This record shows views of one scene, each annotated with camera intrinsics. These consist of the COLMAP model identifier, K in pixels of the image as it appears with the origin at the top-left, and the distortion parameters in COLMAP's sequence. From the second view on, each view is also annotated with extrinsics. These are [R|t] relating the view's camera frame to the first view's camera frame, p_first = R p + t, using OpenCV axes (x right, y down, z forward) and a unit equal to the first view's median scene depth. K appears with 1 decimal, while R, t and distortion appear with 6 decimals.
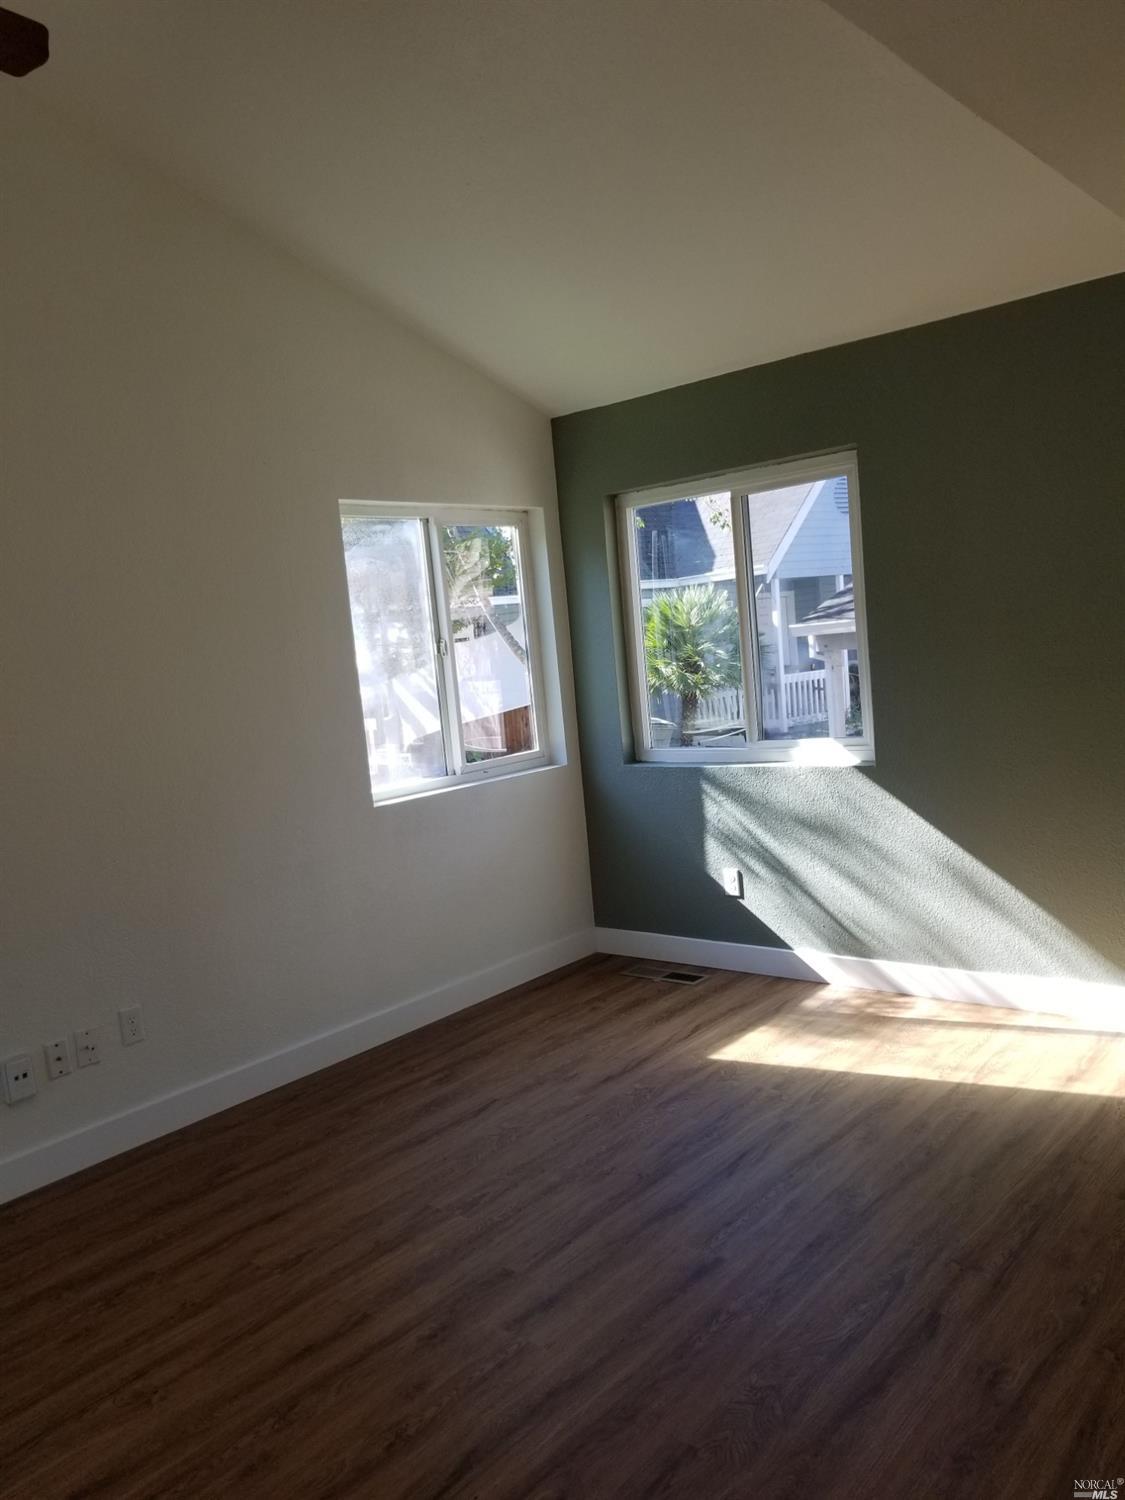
lens RADIAL K [[1165.0, 0, 552.5], [0, 1165.0, 799.7], [0, 0, 1]] dist [0.080938, -0.136422]
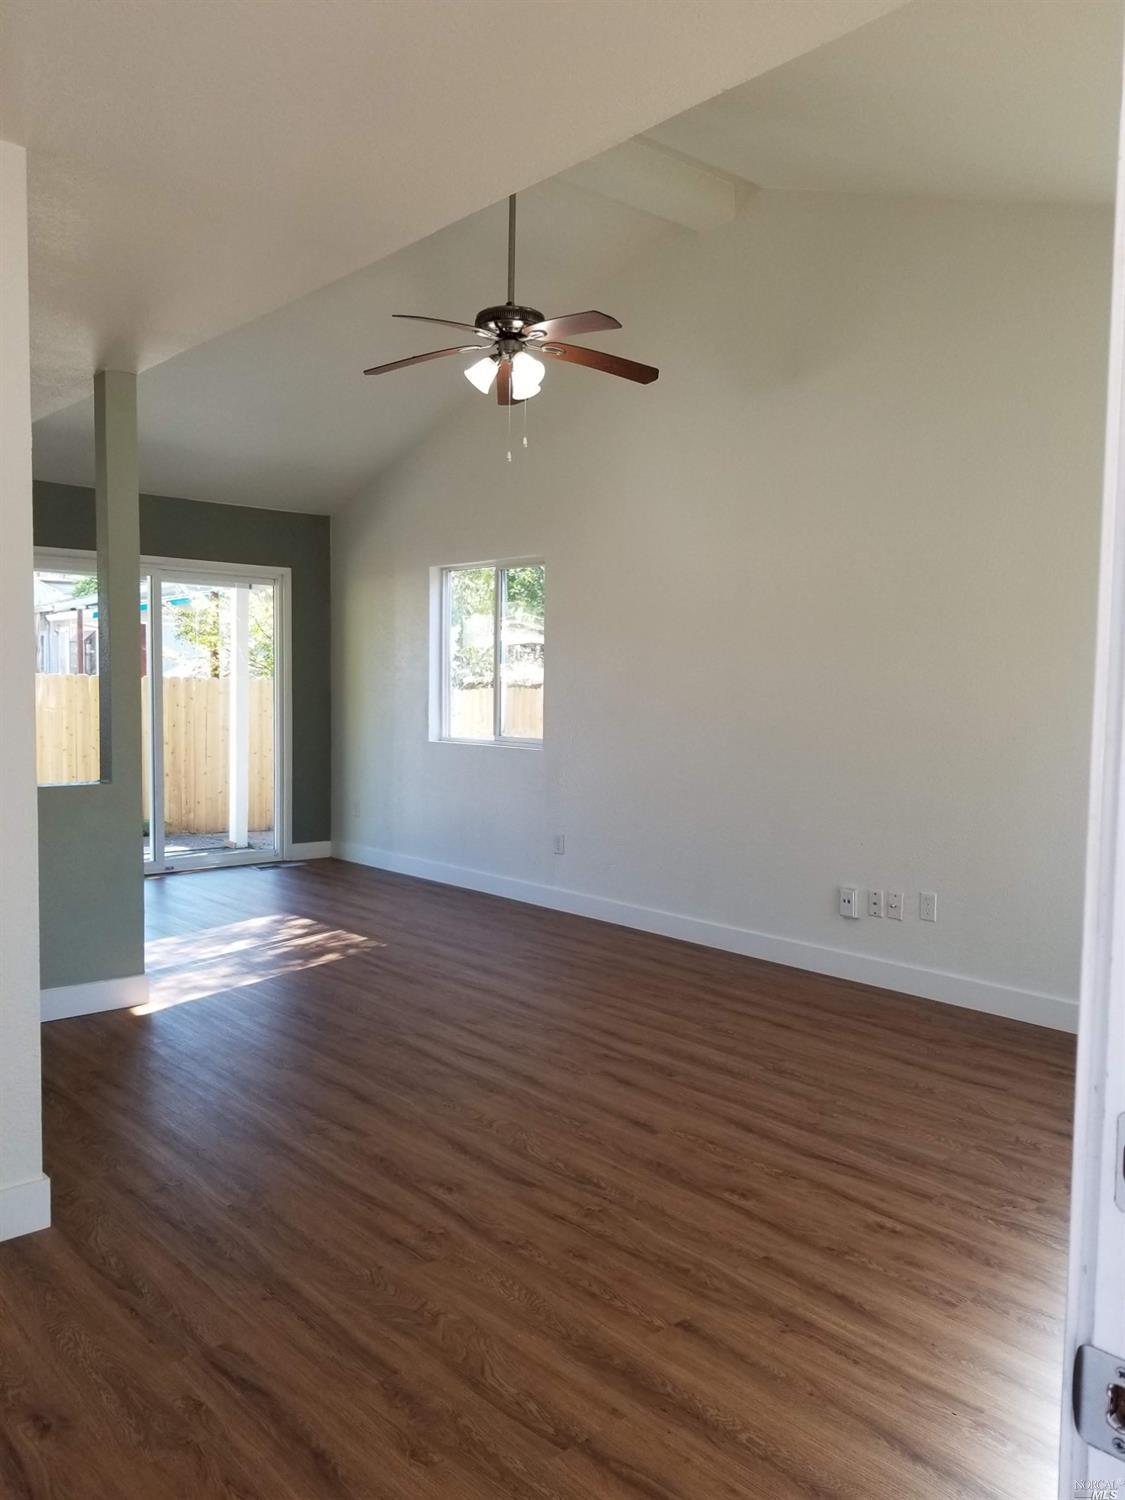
lens RADIAL K [[1167.7, 0, 562.5], [0, 1167.7, 750.0], [0, 0, 1]] dist [0.080949, -0.143244]
pose [[-0.148457, 0.142572, -0.978588, 0.894337], [-0.133707, 0.977573, 0.162708, -0.127811], [0.979838, 0.154999, -0.126064, 0.686007]]
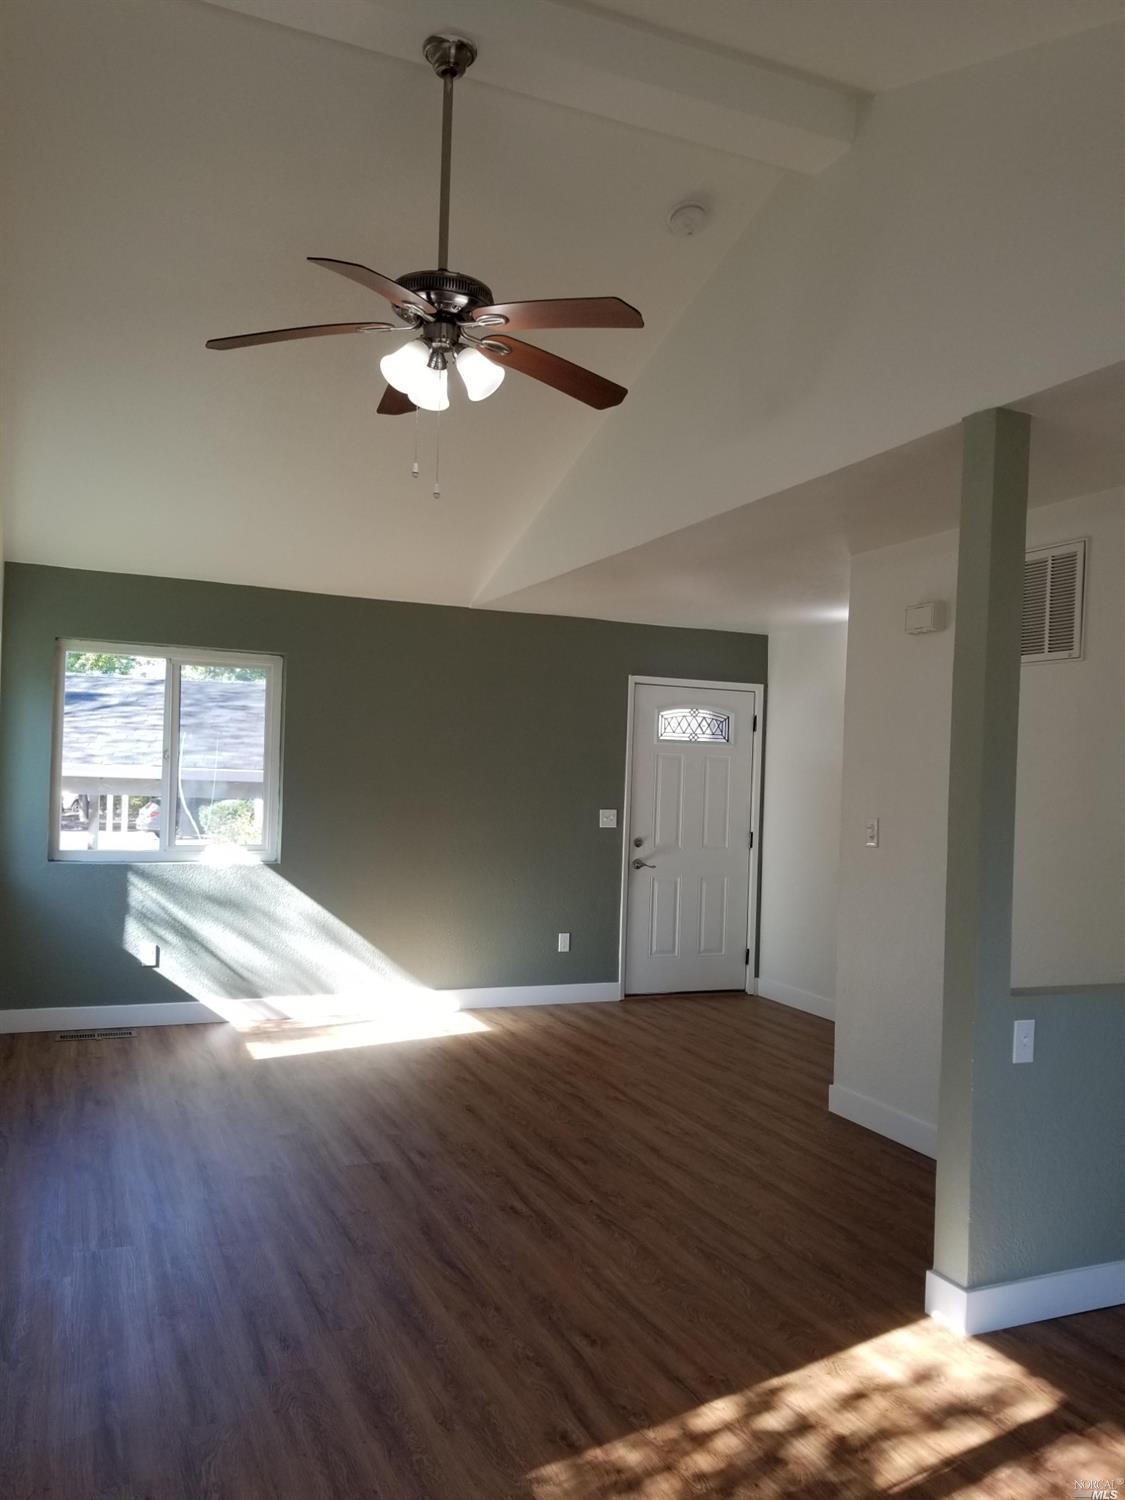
lens RADIAL K [[1167.7, 0, 562.5], [0, 1167.7, 750.0], [0, 0, 1]] dist [0.080949, -0.143244]
pose [[0.444853, 0.124812, 0.886864, -1.027500], [0.049533, 0.985297, -0.163510, 0.103456], [-0.894233, 0.116667, 0.432131, 0.004054]]
